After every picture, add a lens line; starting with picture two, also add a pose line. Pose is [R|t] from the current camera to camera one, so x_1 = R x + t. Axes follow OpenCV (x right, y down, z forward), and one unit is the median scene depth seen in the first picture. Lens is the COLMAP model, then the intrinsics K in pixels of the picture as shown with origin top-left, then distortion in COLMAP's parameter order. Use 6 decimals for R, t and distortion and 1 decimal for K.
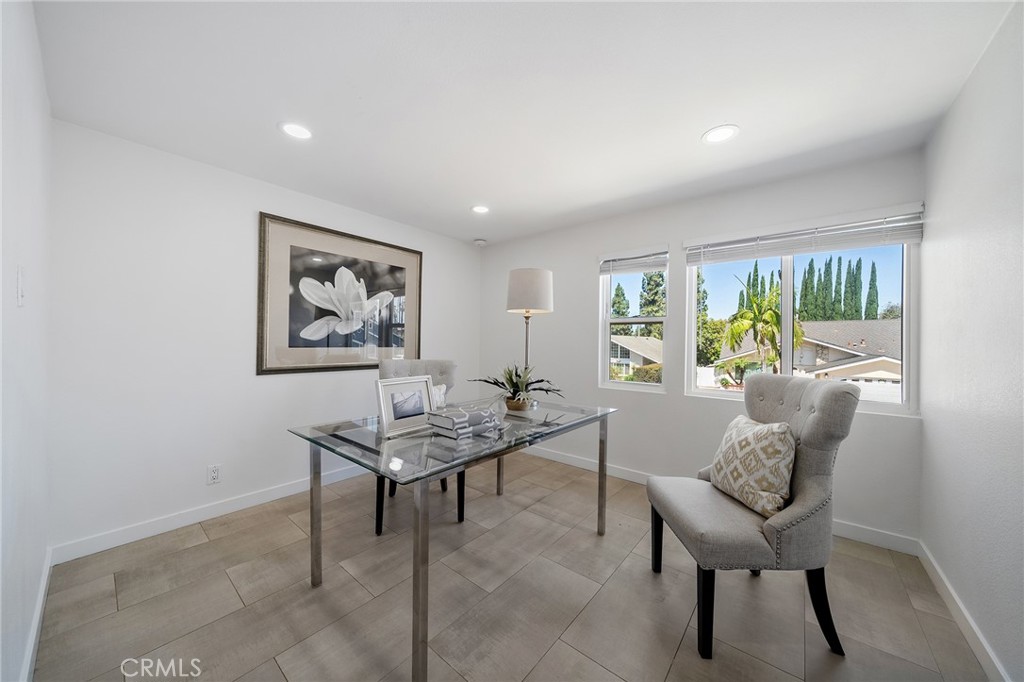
lens RADIAL K [[356.4, 0, 511.2], [0, 356.4, 339.0], [0, 0, 1]] dist [0.000185, 0.000041]
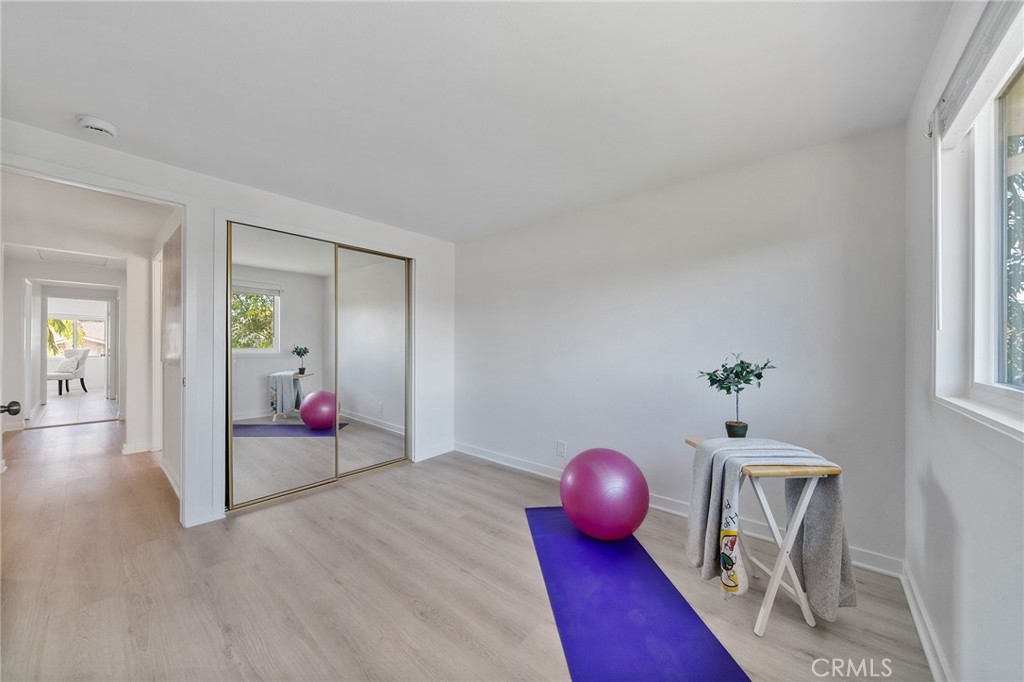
lens RADIAL K [[356.4, 0, 511.2], [0, 356.4, 339.0], [0, 0, 1]] dist [0.000185, 0.000041]
pose [[0.012220, -0.004979, 0.999913, -5.247695], [-0.003209, 0.999982, 0.005018, -0.112899], [-0.999920, -0.003270, 0.012204, -6.532277]]
